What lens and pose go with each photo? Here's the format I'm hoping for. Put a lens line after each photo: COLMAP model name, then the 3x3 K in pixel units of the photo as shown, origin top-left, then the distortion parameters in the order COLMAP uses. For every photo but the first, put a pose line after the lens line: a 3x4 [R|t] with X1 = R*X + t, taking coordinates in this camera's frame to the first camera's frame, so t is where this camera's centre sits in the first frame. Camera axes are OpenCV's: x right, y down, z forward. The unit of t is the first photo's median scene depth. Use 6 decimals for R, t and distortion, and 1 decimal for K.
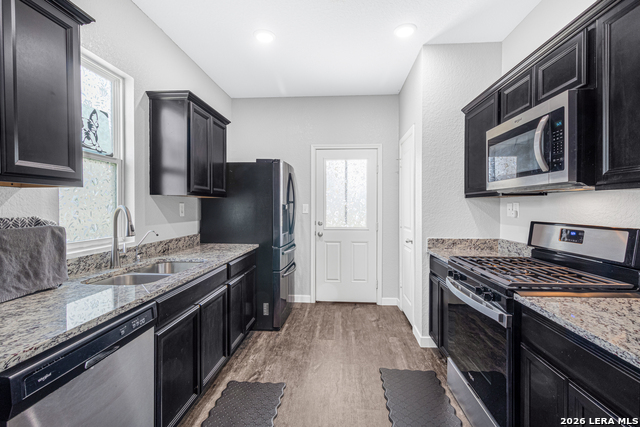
lens RADIAL K [[296.3, 0, 322.4], [0, 296.3, 210.1], [0, 0, 1]] dist [0.001393, 0.004252]
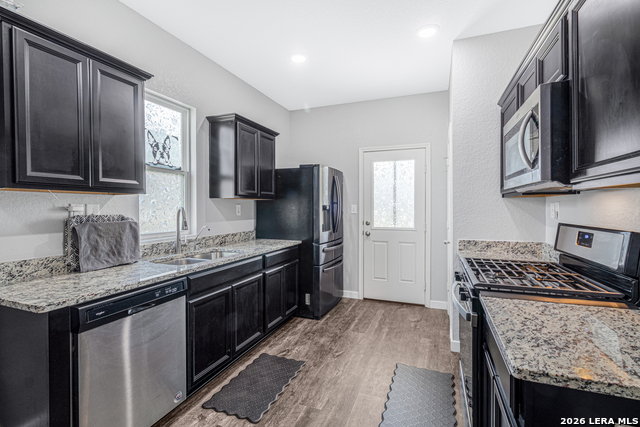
lens RADIAL K [[296.3, 0, 323.2], [0, 296.3, 211.1], [0, 0, 1]] dist [0.001393, 0.004252]
pose [[0.955453, 0.001578, -0.295138, 0.220750], [-0.001260, 0.999998, 0.001269, 0.001086], [0.295140, -0.000840, 0.955454, -0.056695]]
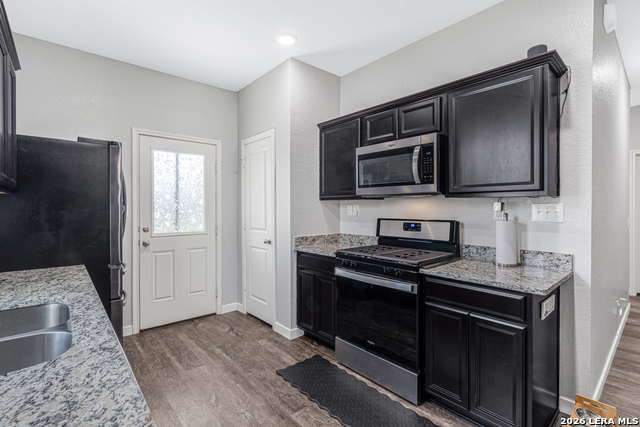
lens RADIAL K [[296.3, 0, 322.1], [0, 296.3, 209.9], [0, 0, 1]] dist [0.001393, 0.004252]
pose [[0.707508, -0.007066, 0.706670, -0.343357], [0.011009, 0.999939, -0.001024, -0.002274], [-0.706619, 0.008504, 0.707543, 0.165029]]
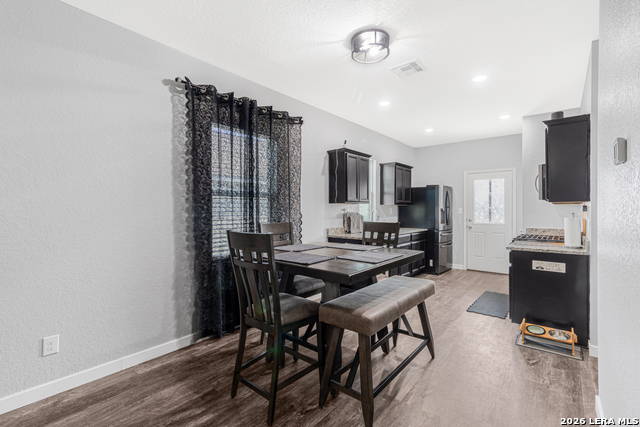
lens RADIAL K [[296.3, 0, 322.0], [0, 296.3, 211.6], [0, 0, 1]] dist [0.001393, 0.004252]
pose [[0.816637, 0.003111, -0.577143, 0.384988], [-0.007824, 0.999953, -0.005681, 0.019946], [0.577099, 0.009155, 0.816623, -1.111018]]
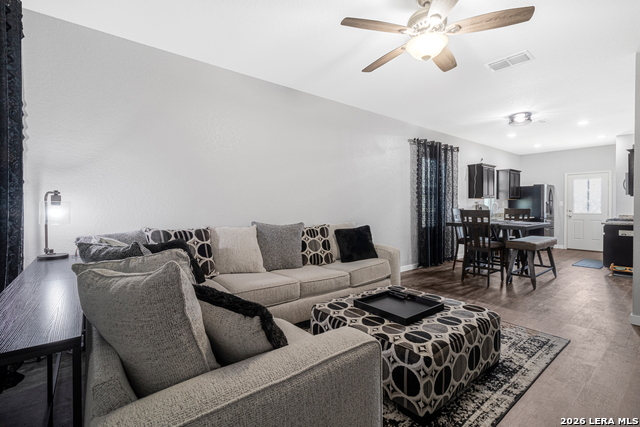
lens RADIAL K [[296.3, 0, 321.3], [0, 296.3, 207.6], [0, 0, 1]] dist [0.001393, 0.004252]
pose [[0.679489, 0.003767, -0.733676, 0.493722], [-0.009946, 0.999942, -0.004077, 0.070074], [0.733619, 0.010068, 0.679487, -2.476376]]
